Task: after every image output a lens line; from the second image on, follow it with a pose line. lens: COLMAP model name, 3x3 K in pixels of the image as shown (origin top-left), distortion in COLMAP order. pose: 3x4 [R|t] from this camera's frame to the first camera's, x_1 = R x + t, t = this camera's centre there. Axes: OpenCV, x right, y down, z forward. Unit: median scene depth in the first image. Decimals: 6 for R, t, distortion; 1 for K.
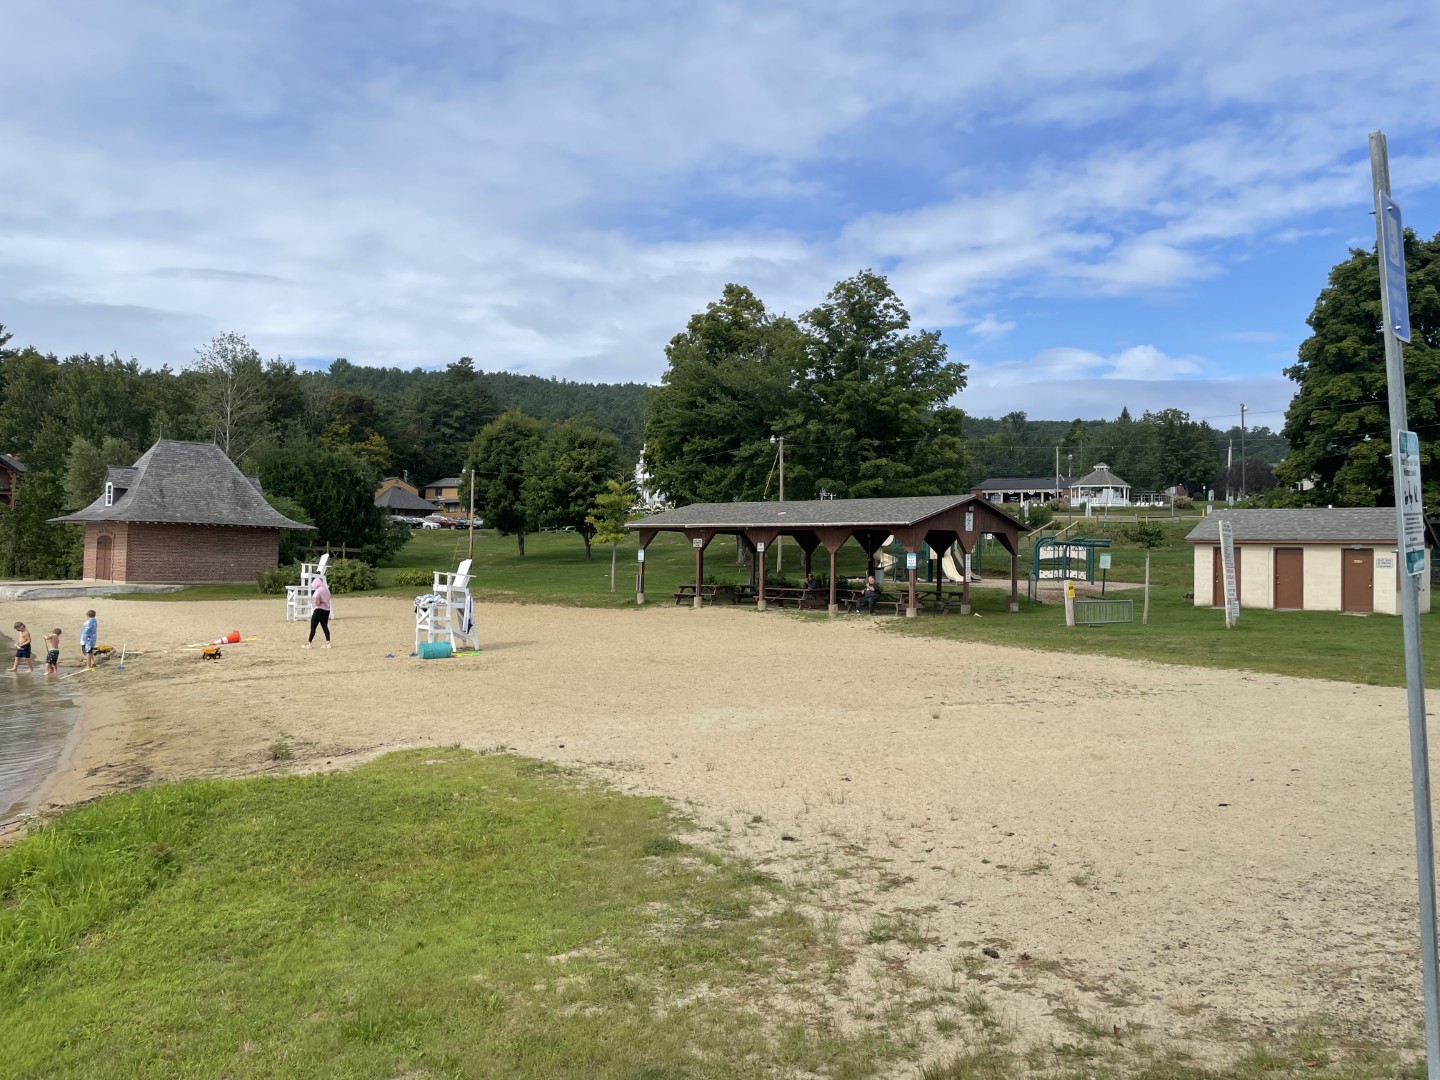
lens RADIAL K [[1089.4, 0, 719.9], [0, 1089.4, 538.0], [0, 0, 1]] dist [0.000976, -0.000388]
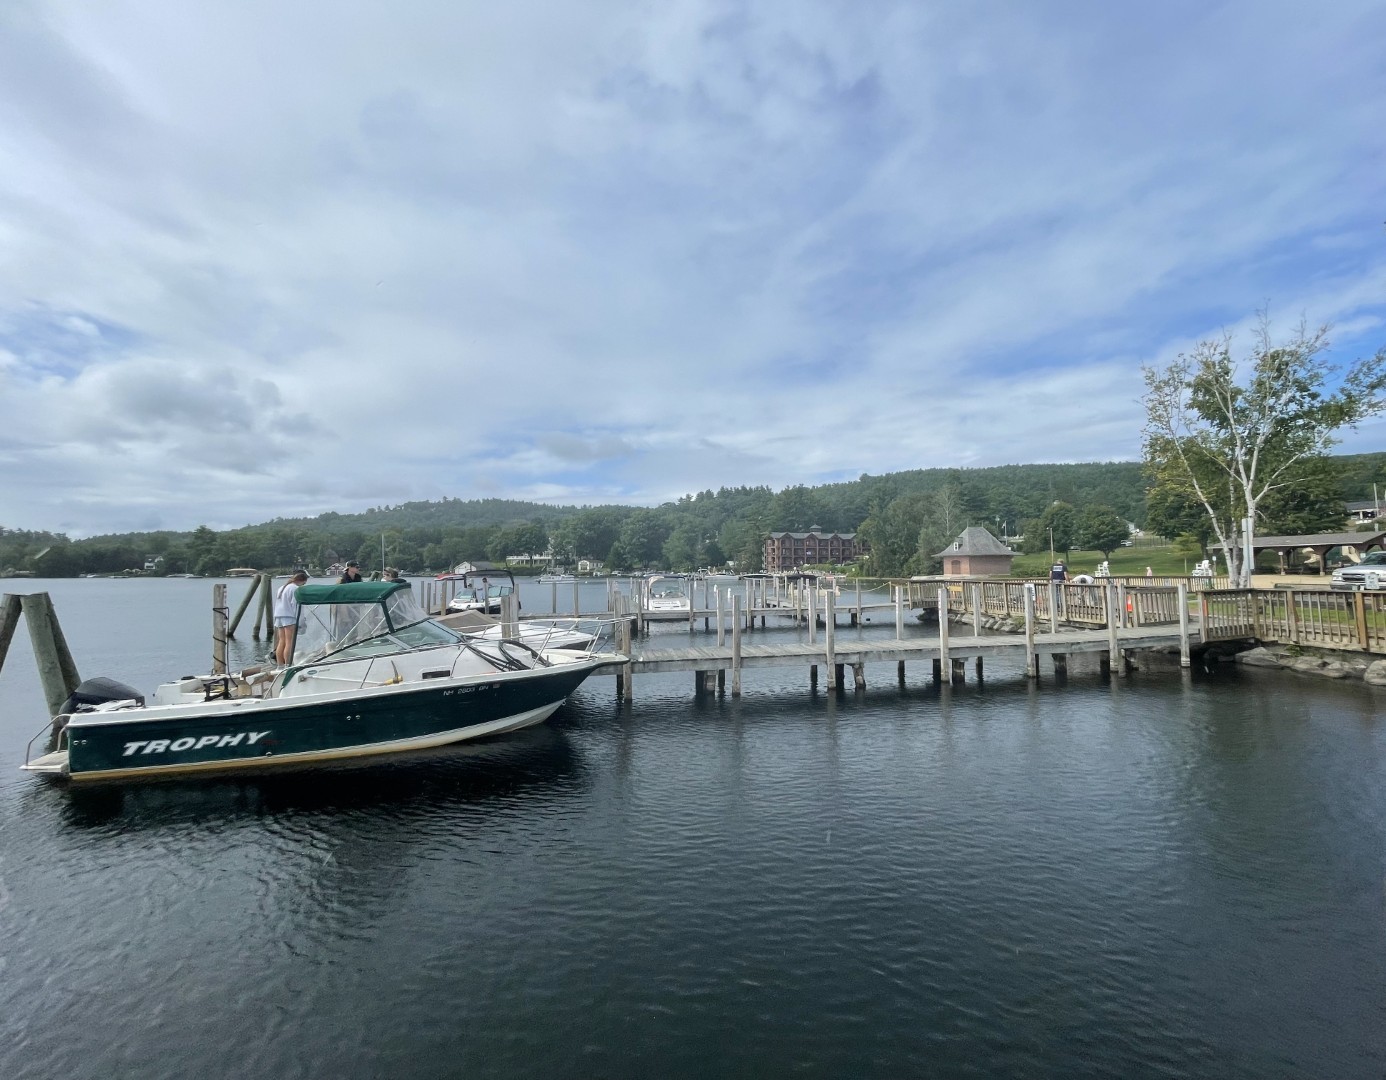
lens RADIAL K [[605.5, 0, 693.0], [0, 605.5, 540.0], [0, 0, 1]] dist [-0.000132, -0.000031]
pose [[0.865424, -0.055705, -0.497935, -0.237114], [0.039771, 0.998302, -0.042558, -0.009873], [0.499460, 0.017028, 0.866170, -0.536646]]
